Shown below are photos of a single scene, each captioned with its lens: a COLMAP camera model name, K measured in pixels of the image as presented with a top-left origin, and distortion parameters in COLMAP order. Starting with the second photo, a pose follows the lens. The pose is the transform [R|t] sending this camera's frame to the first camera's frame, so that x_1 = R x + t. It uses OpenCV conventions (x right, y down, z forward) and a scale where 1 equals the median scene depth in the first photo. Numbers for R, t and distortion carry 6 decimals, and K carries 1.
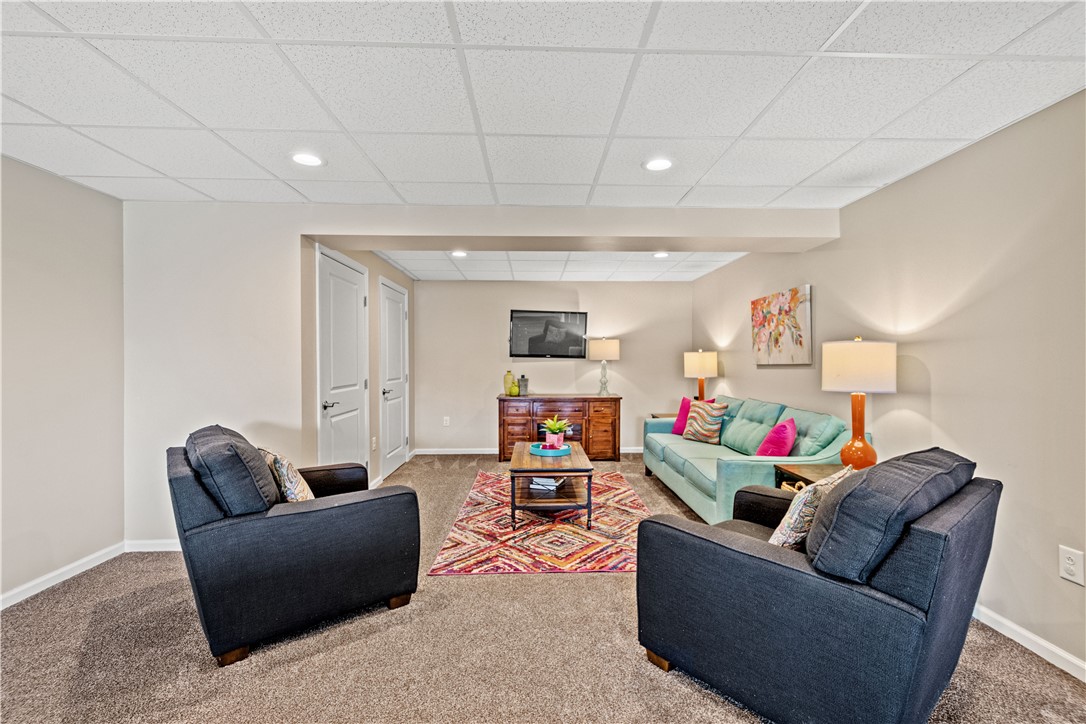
lens RADIAL K [[465.7, 0, 543.0], [0, 465.7, 362.0], [0, 0, 1]] dist [0.000599, 0.000101]
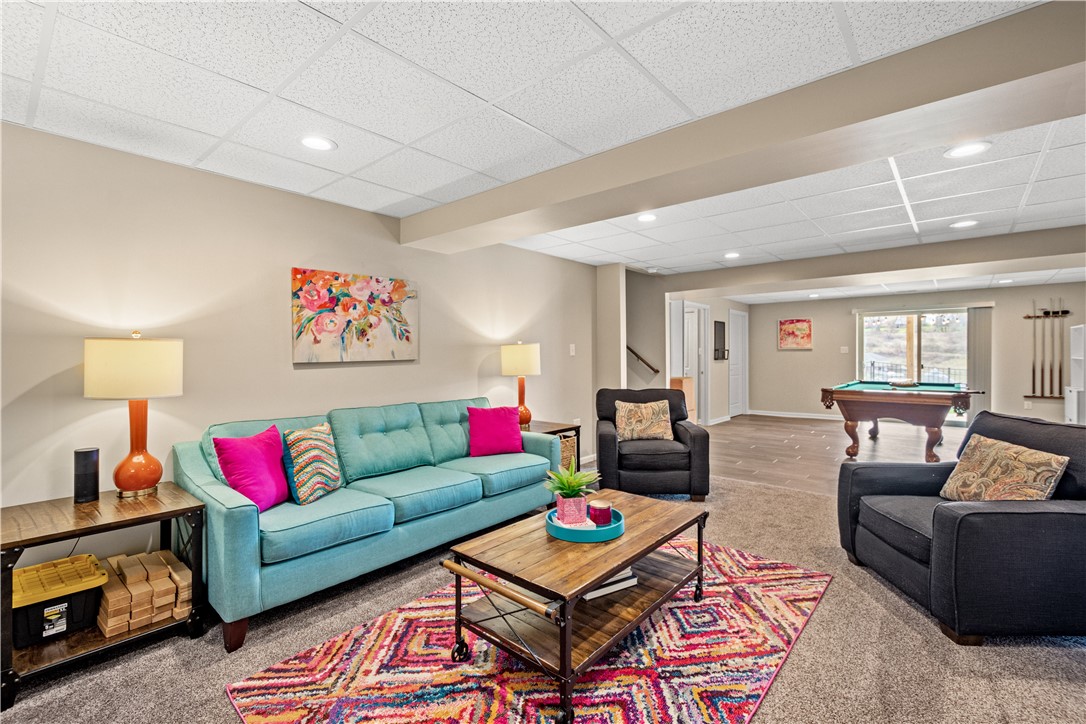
lens RADIAL K [[487.0, 0, 543.0], [0, 487.0, 362.0], [0, 0, 1]] dist [0.000466, 0.000038]
pose [[-0.740819, -0.007748, 0.671660, -0.369972], [0.008039, 0.999760, 0.020399, -0.010060], [-0.671657, 0.020512, -0.740579, 1.664553]]
